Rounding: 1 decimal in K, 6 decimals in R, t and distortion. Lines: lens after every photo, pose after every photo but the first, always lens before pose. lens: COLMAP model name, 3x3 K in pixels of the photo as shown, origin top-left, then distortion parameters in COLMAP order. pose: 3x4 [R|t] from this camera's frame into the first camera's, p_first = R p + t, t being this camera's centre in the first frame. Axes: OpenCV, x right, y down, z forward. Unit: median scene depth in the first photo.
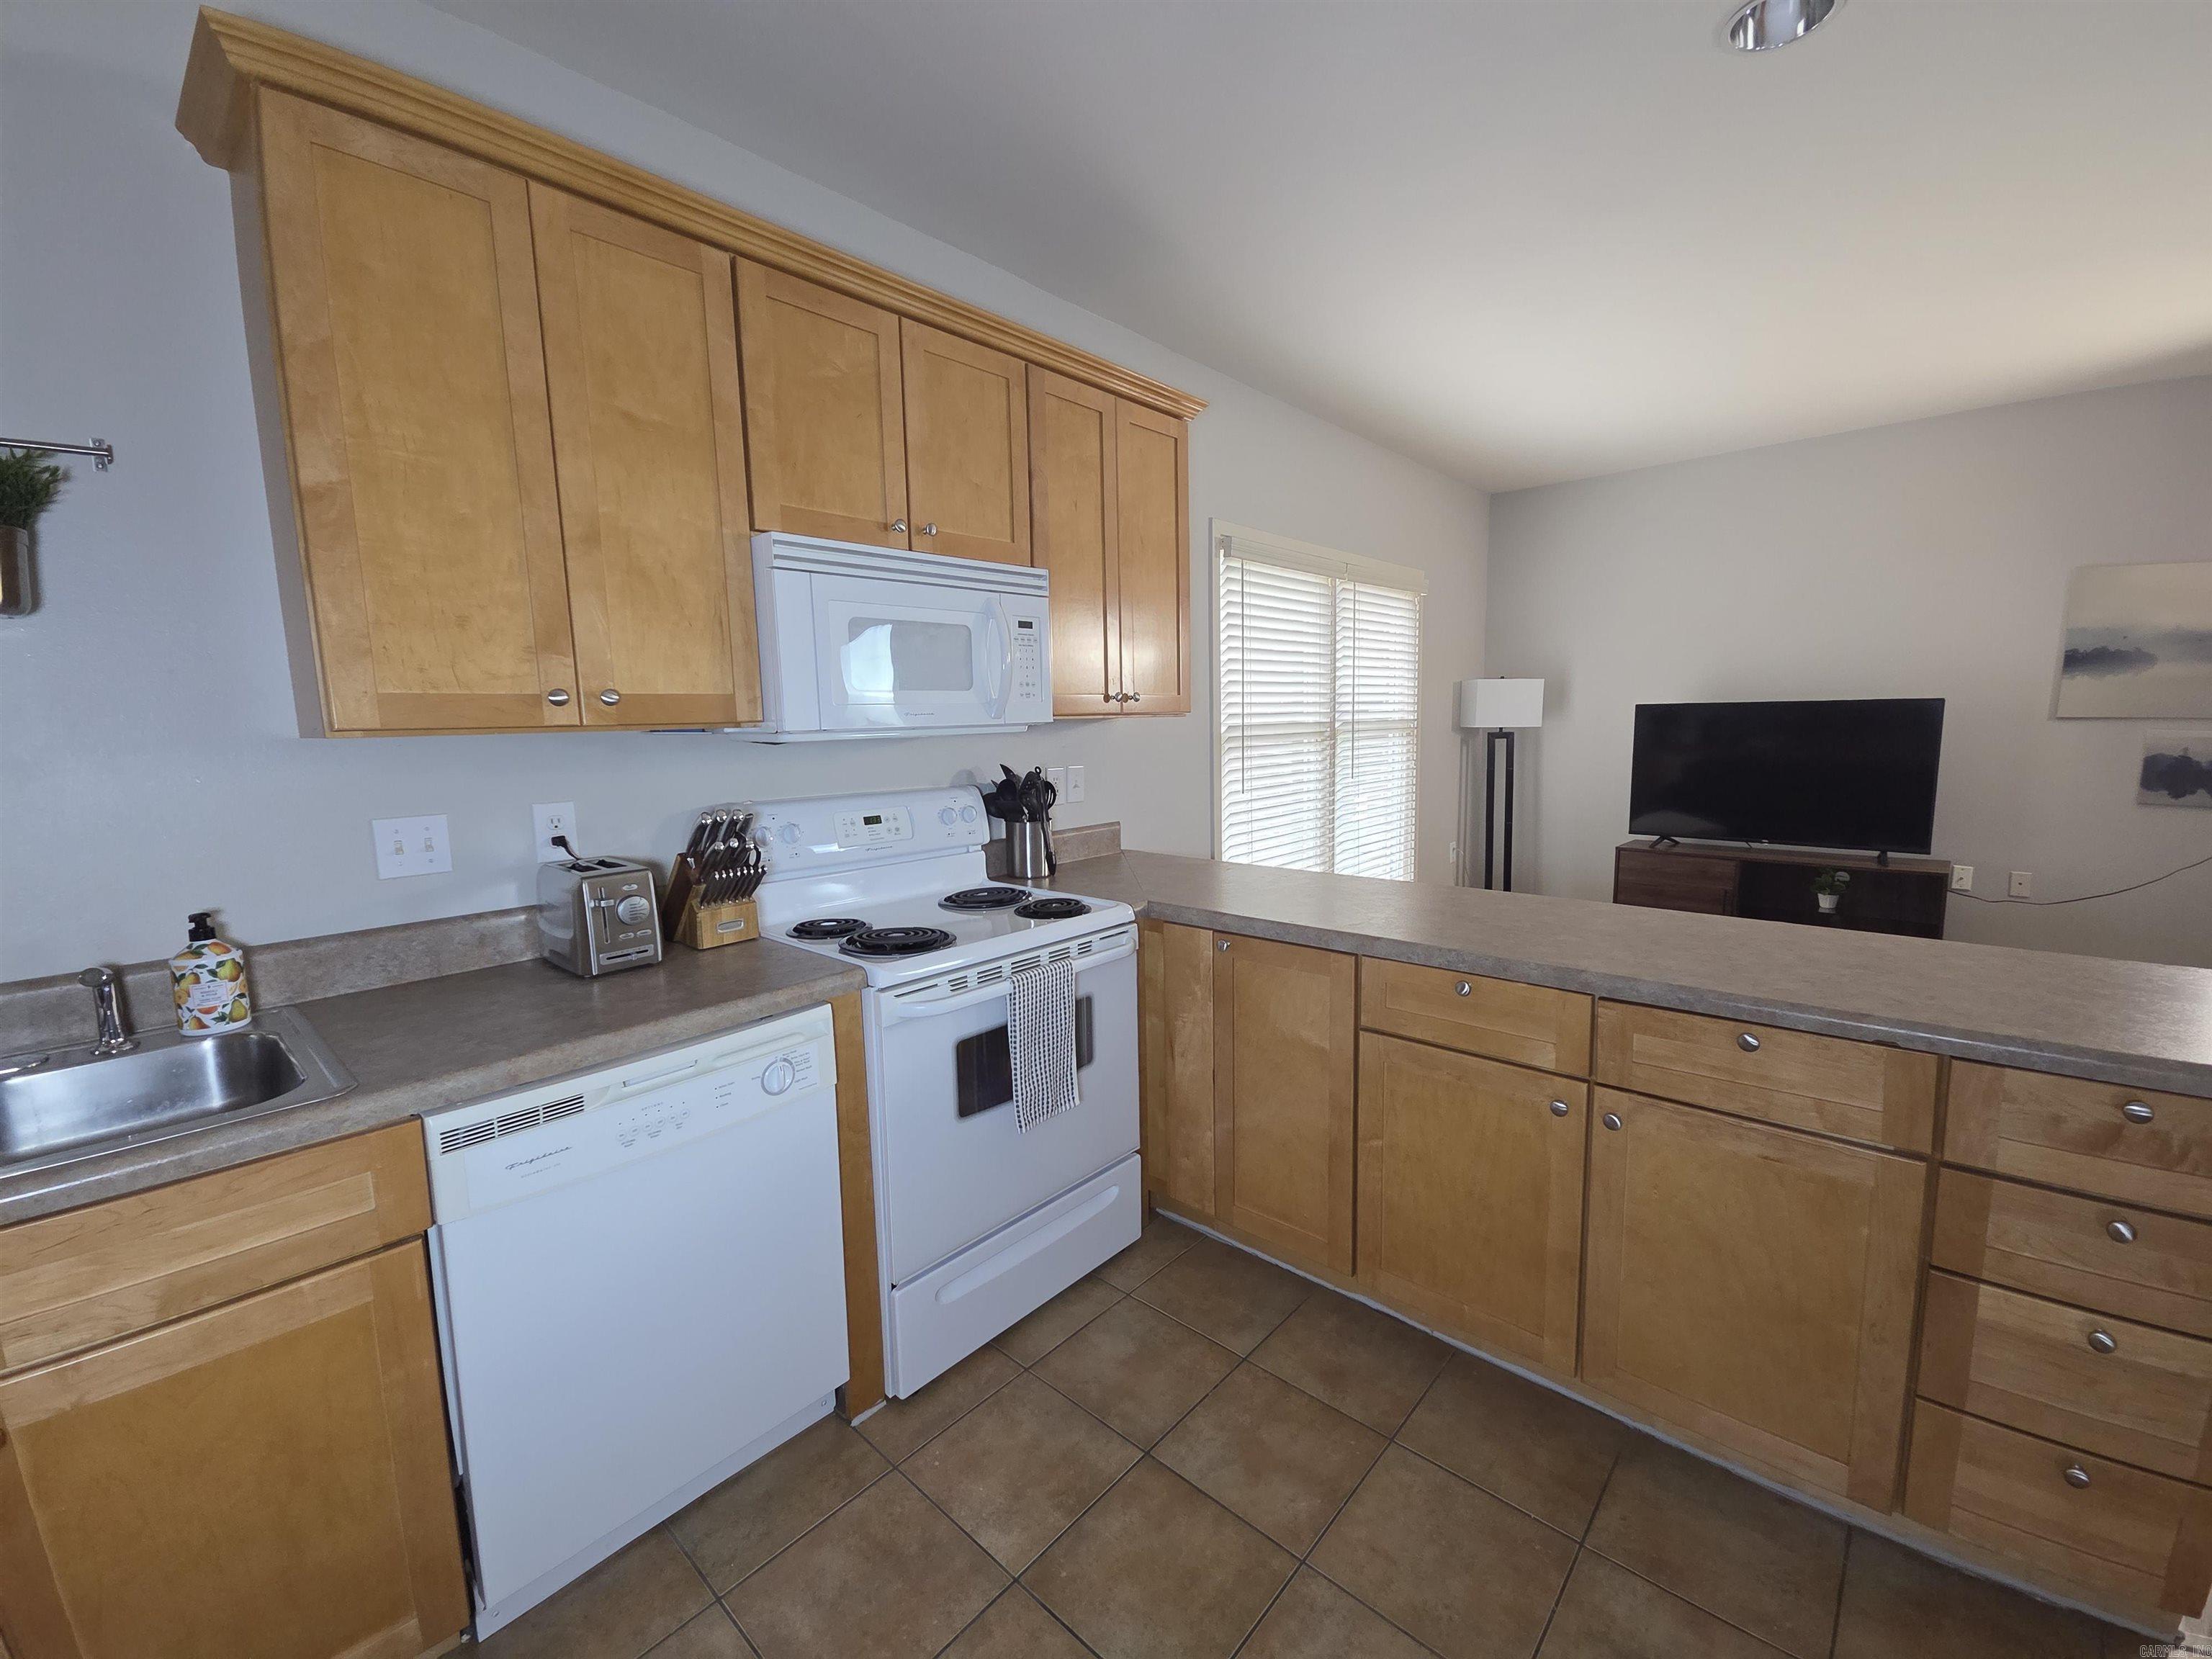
lens RADIAL K [[901.9, 0, 1111.9], [0, 901.9, 829.0], [0, 0, 1]] dist [0.010937, -0.006741]
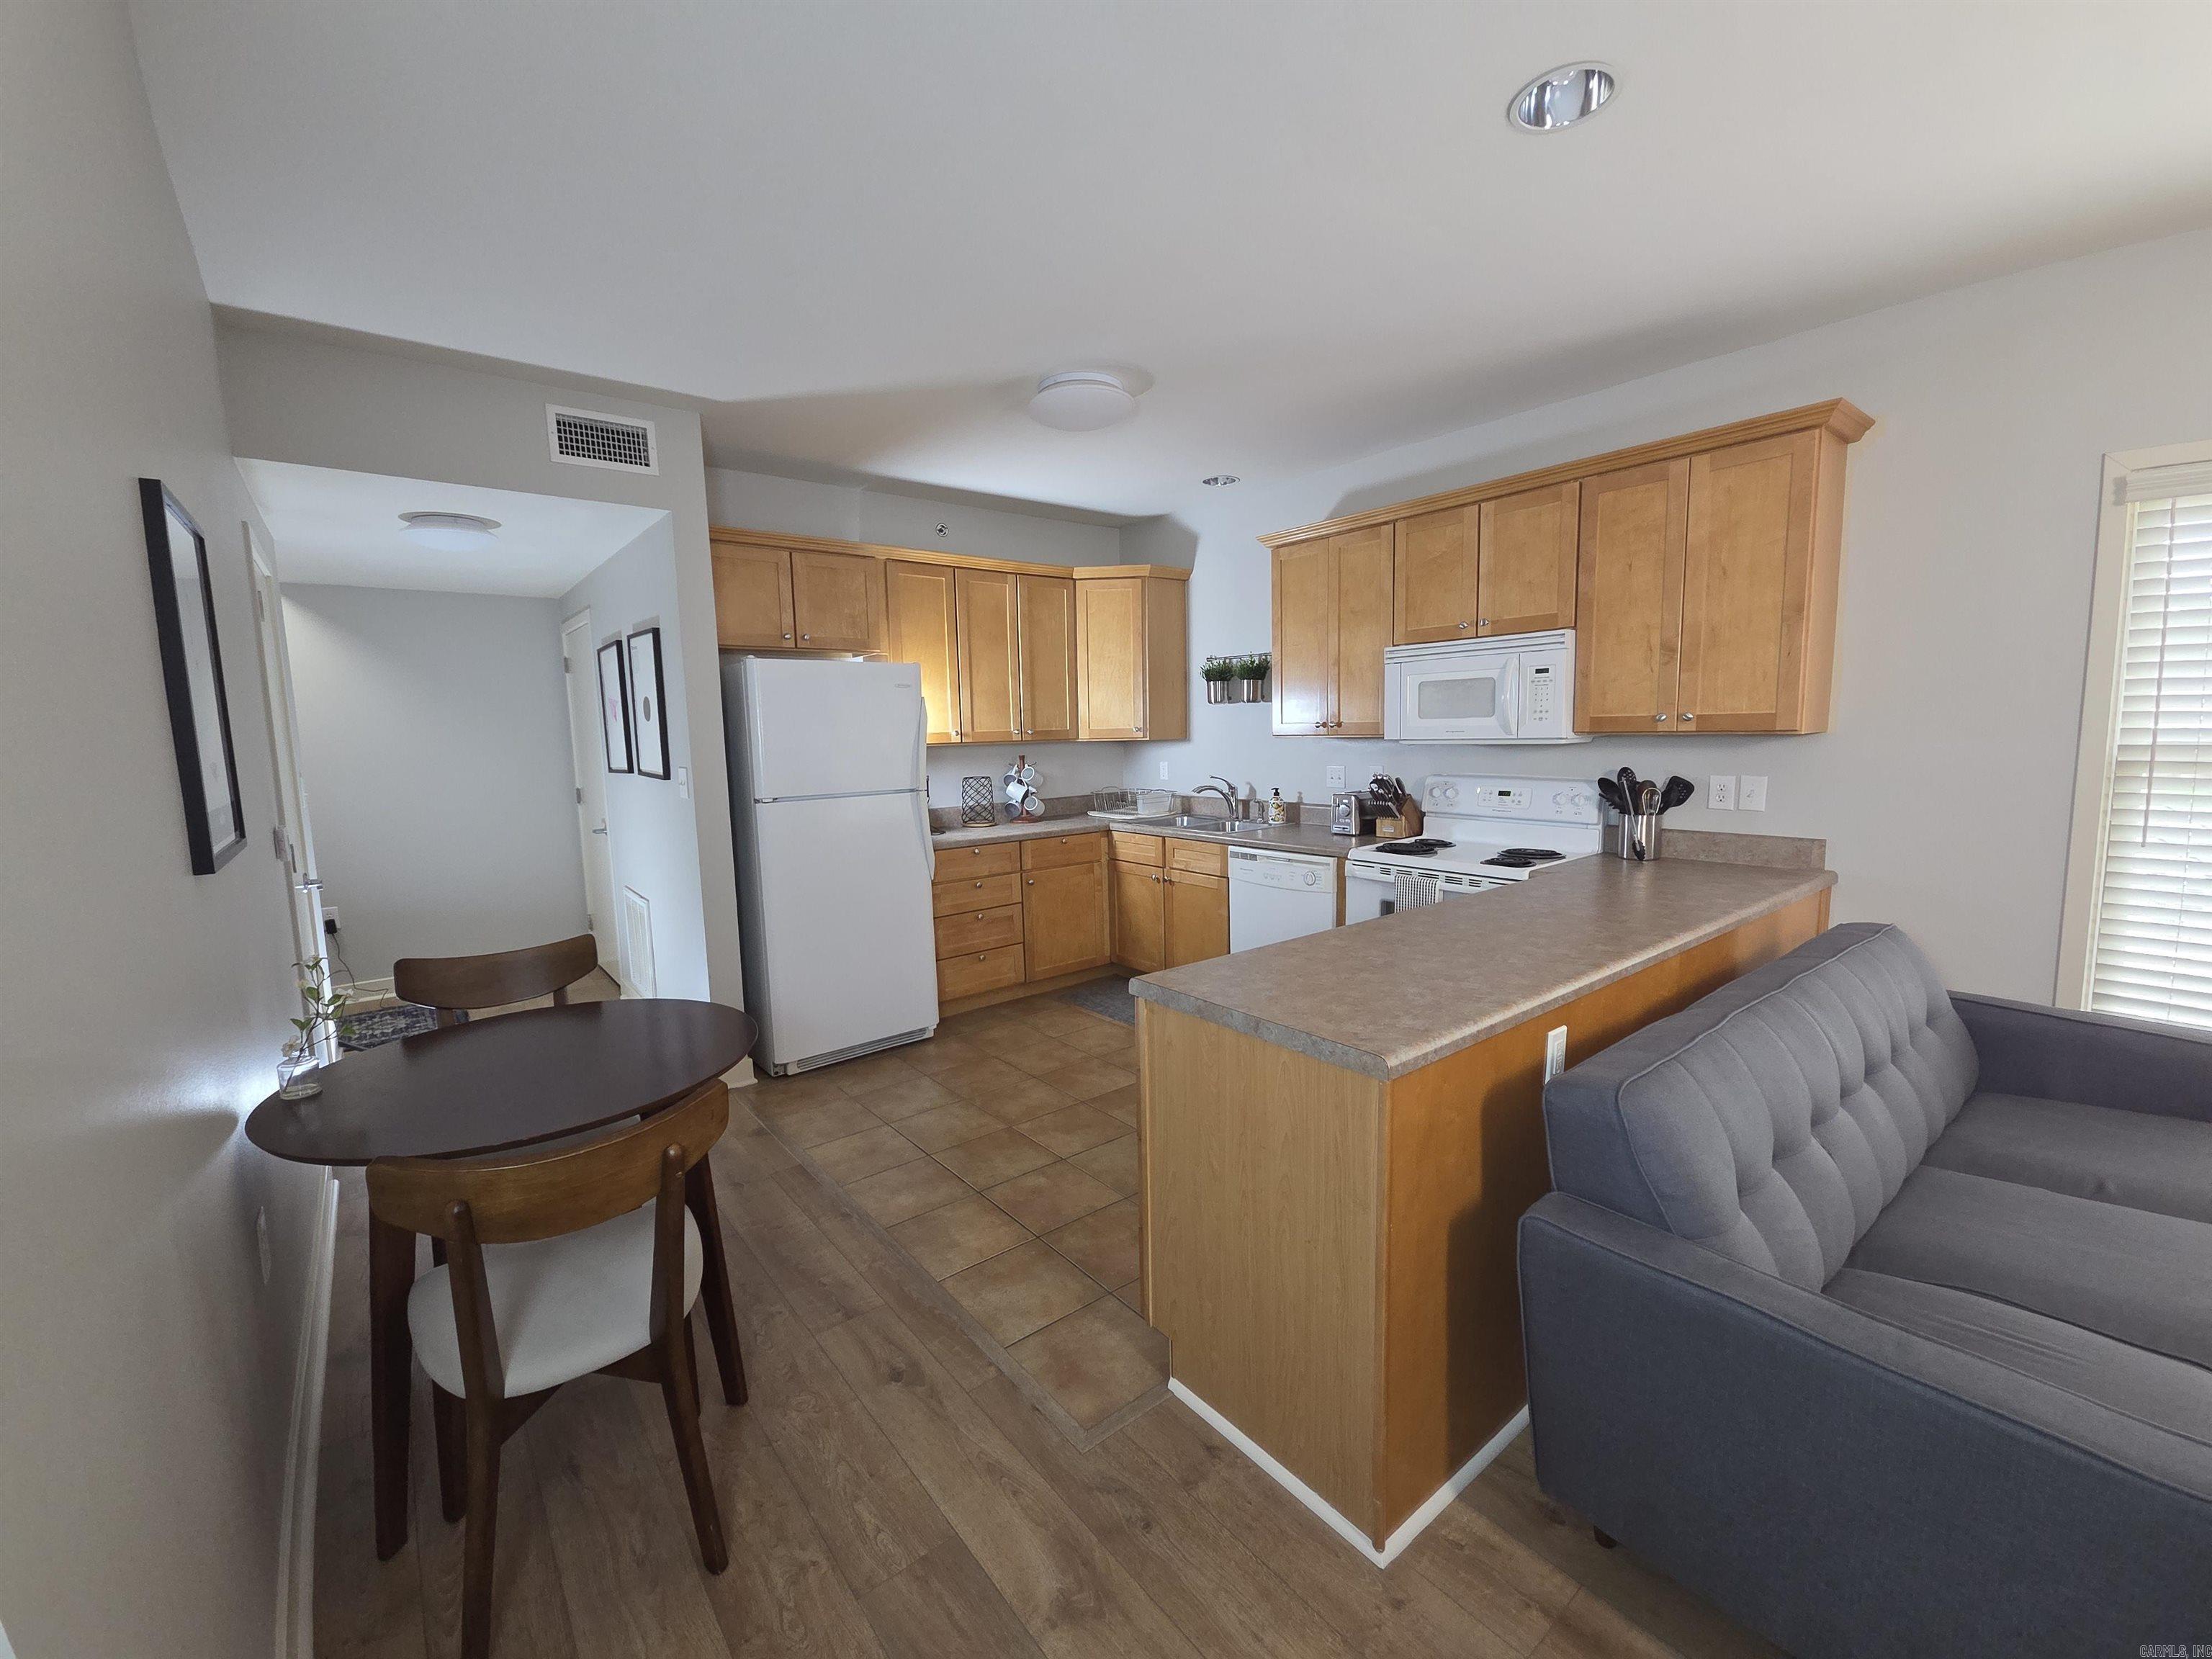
lens RADIAL K [[901.9, 0, 1103.7], [0, 901.9, 830.6], [0, 0, 1]] dist [0.010937, -0.006741]
pose [[-0.165322, 0.140069, -0.976243, 1.621708], [-0.094047, 0.983113, 0.156981, -0.146911], [0.981745, 0.117765, -0.149357, 0.600105]]
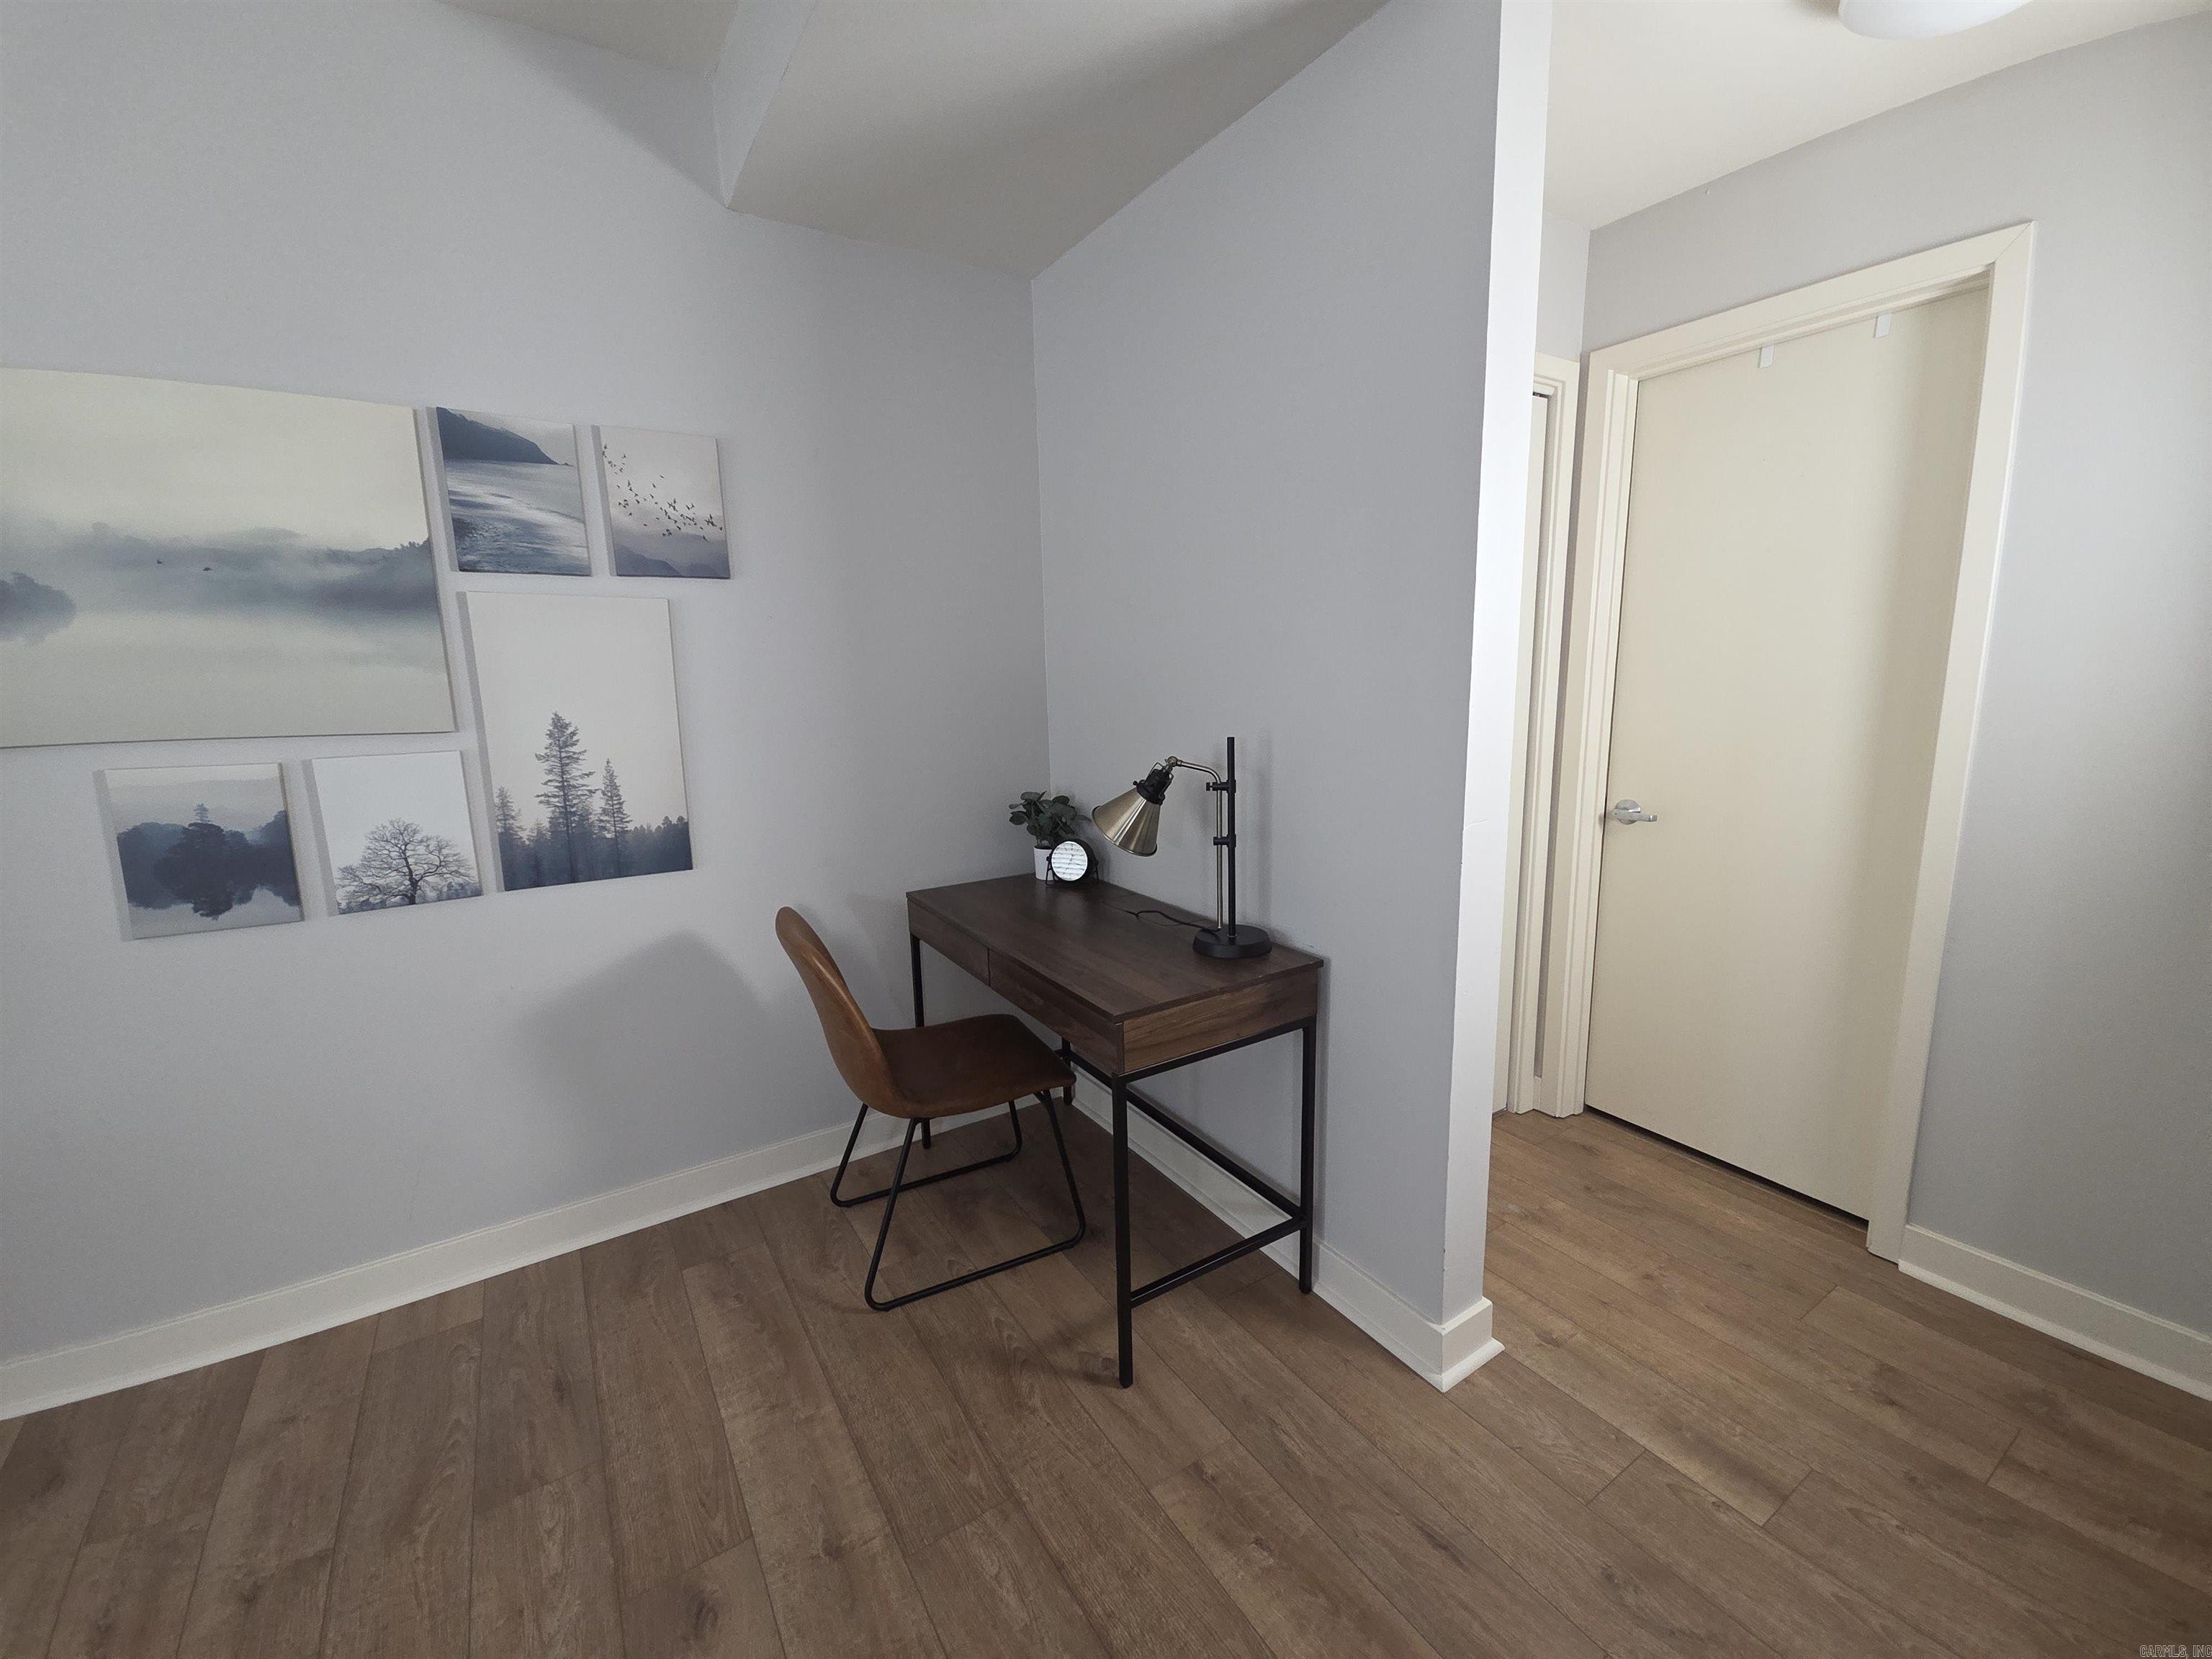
lens RADIAL K [[901.9, 0, 1115.3], [0, 901.9, 825.0], [0, 0, 1]] dist [0.010937, -0.006741]
pose [[0.261766, -0.155087, 0.952589, 1.600098], [0.136563, 0.983026, 0.122516, -0.134509], [-0.955421, 0.098018, 0.278502, 0.799921]]
